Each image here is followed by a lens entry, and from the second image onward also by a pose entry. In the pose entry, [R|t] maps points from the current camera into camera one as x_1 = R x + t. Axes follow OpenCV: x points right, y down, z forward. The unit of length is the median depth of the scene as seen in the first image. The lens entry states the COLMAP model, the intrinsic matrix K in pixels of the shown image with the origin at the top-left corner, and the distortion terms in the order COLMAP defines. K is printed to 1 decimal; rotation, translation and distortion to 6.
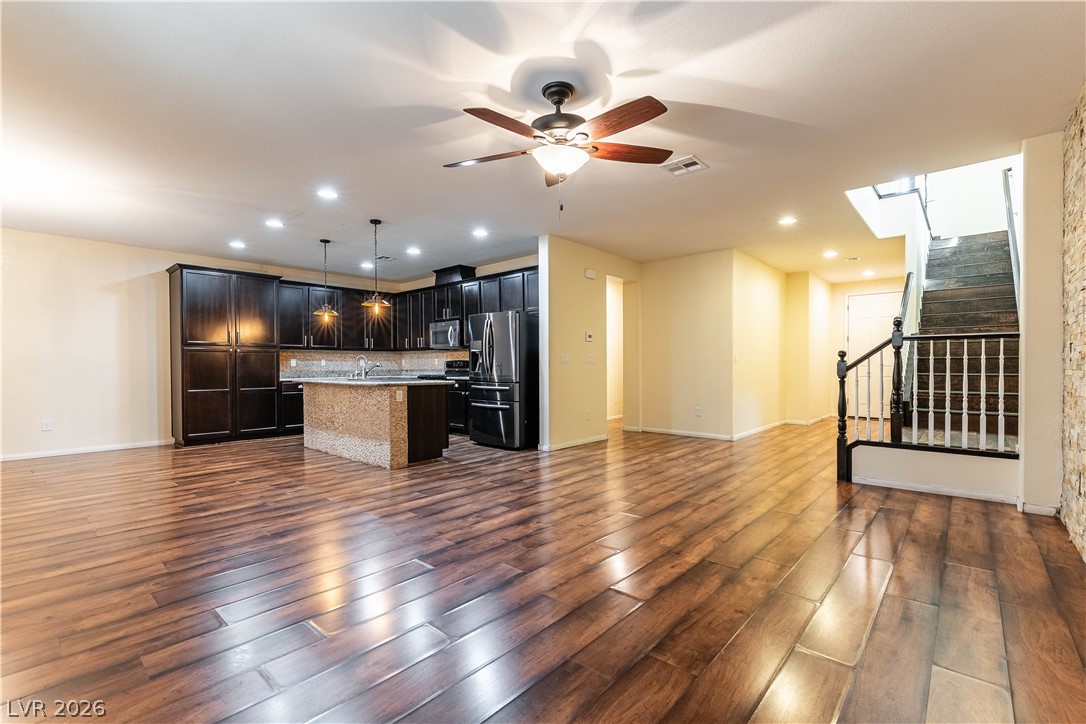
lens RADIAL K [[473.6, 0, 543.4], [0, 473.6, 370.9], [0, 0, 1]] dist [-0.000743, 0.000046]
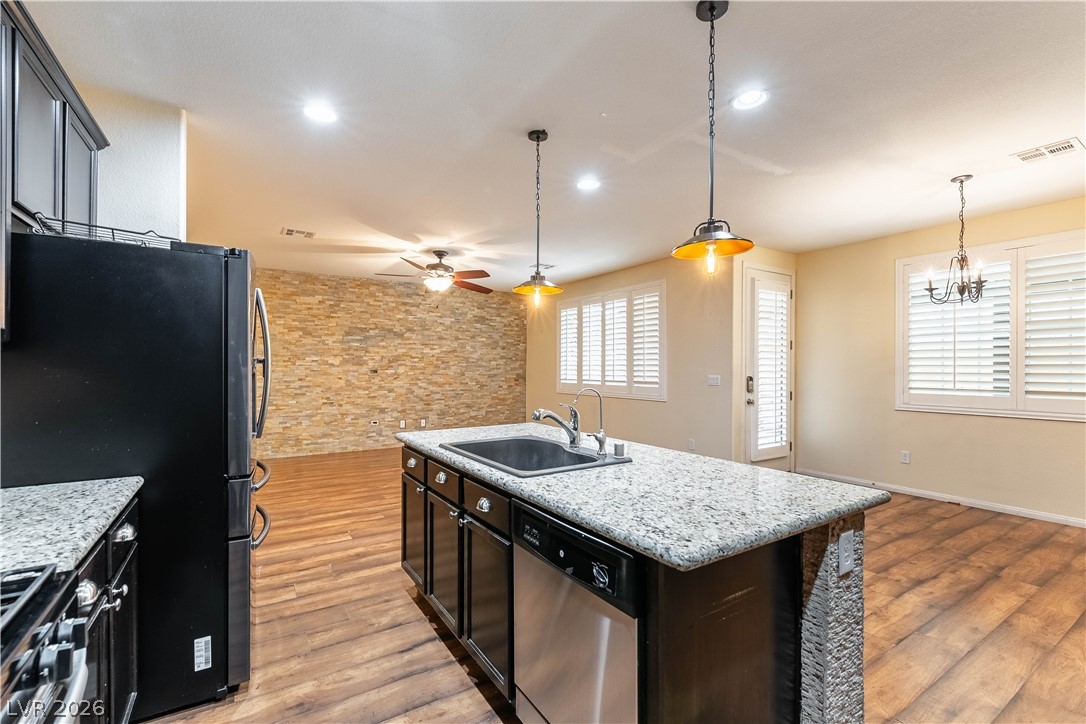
lens RADIAL K [[473.6, 0, 543.4], [0, 473.6, 370.9], [0, 0, 1]] dist [-0.000743, 0.000046]
pose [[-0.964595, 0.000729, 0.263735, -0.405266], [0.004843, 0.999877, 0.014948, -0.044469], [-0.263691, 0.015696, -0.964479, 1.226345]]
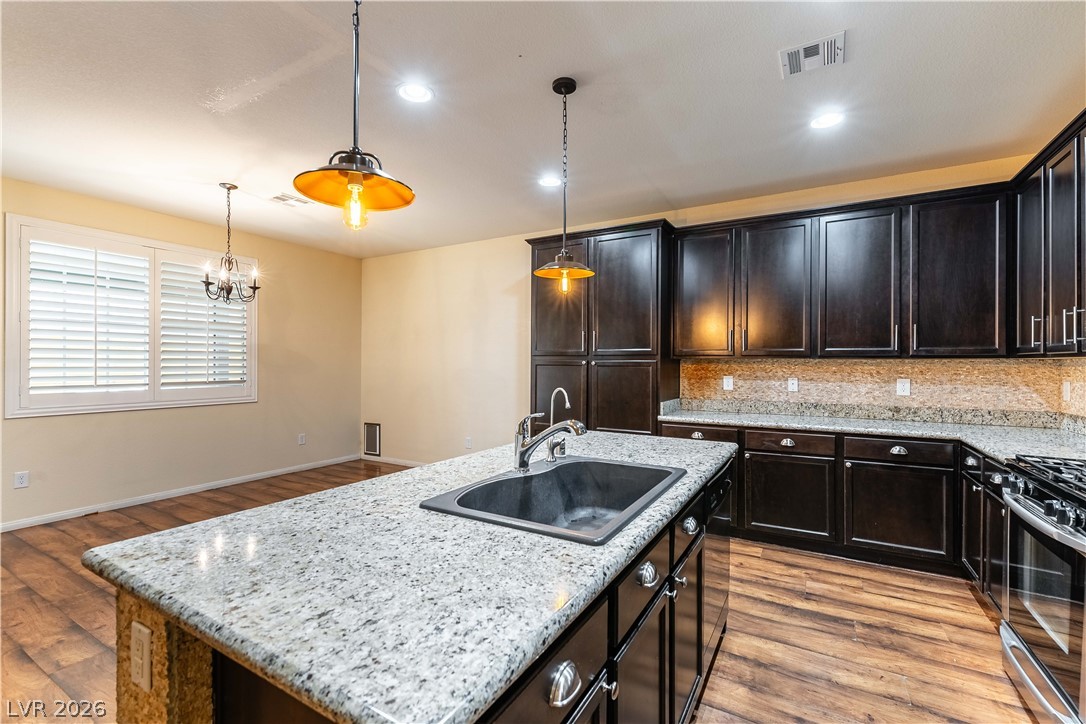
lens RADIAL K [[467.2, 0, 547.6], [0, 467.2, 362.1], [0, 0, 1]] dist [-0.001198, -0.000071]
pose [[0.204636, 0.003287, -0.978833, -0.084197], [-0.017047, 0.999855, -0.000206, -0.044419], [0.978690, 0.016728, 0.204662, 0.848333]]
